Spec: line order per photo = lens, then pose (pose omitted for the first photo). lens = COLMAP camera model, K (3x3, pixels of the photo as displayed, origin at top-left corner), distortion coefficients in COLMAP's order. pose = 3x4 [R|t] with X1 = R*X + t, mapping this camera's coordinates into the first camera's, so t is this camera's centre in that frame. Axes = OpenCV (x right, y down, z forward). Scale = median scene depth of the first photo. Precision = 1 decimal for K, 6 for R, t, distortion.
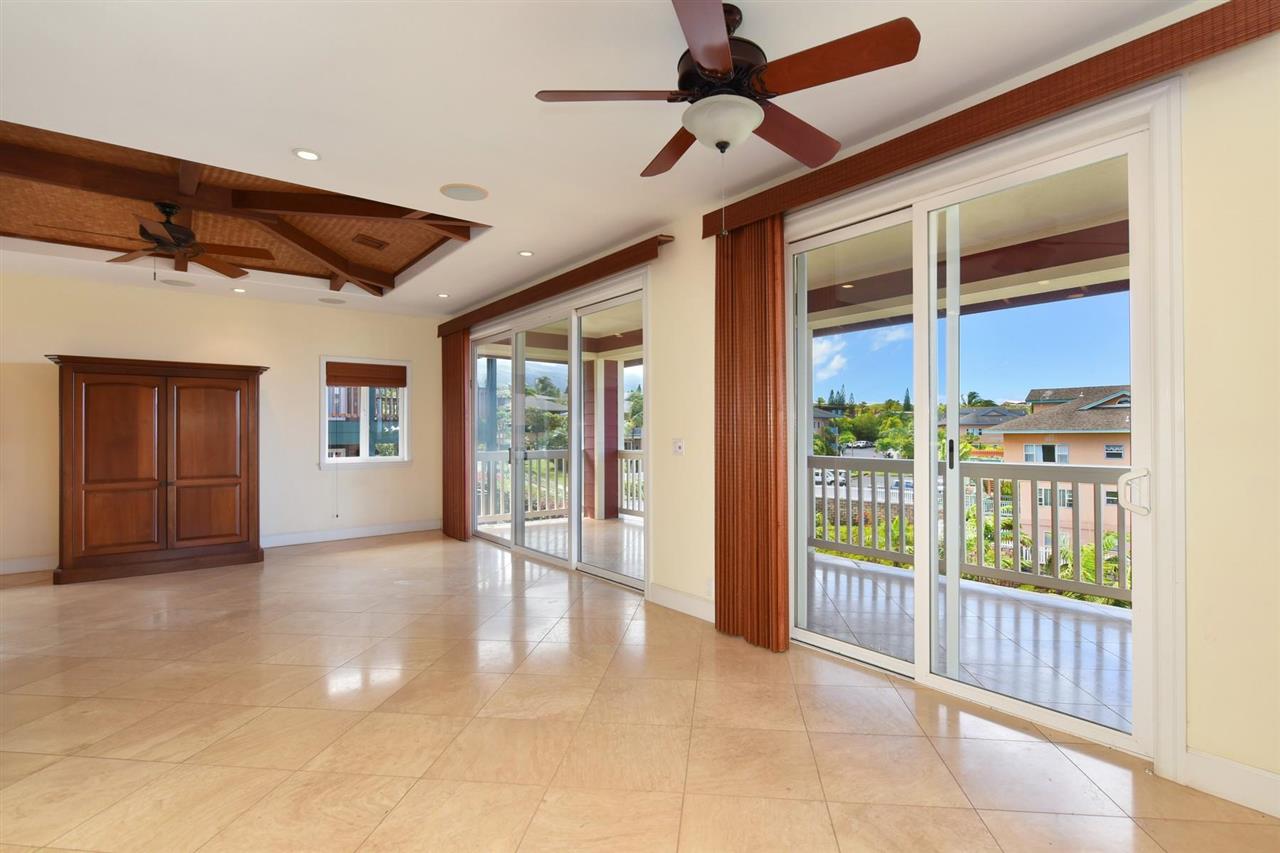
lens RADIAL K [[592.3, 0, 640.0], [0, 592.3, 426.5], [0, 0, 1]] dist [0.000447, 0.000028]
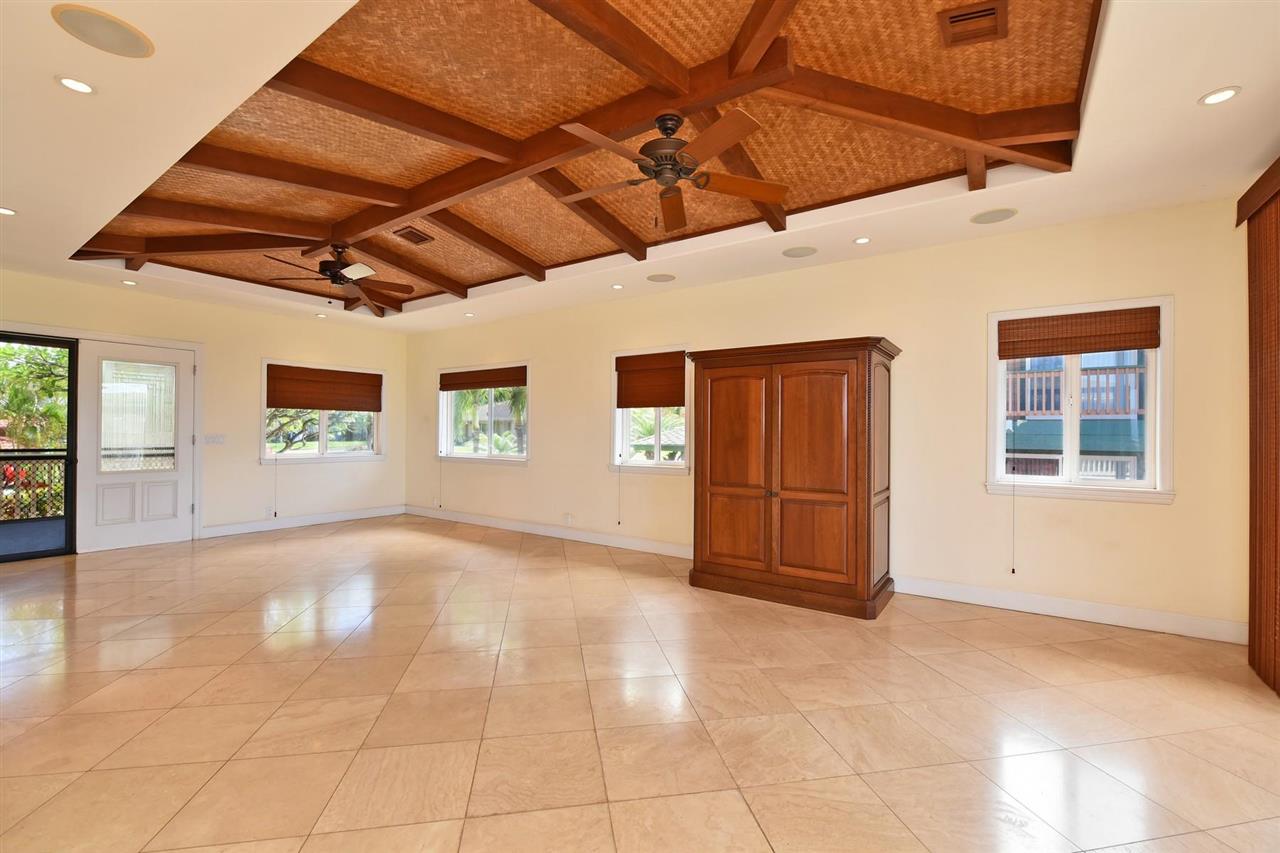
lens RADIAL K [[570.1, 0, 640.0], [0, 570.1, 426.5], [0, 0, 1]] dist [0.012461, -0.000231]
pose [[0.336903, -0.002122, -0.941537, -0.103163], [-0.001935, 0.999994, -0.002946, 0.004840], [0.941537, 0.002814, 0.336897, 0.528669]]
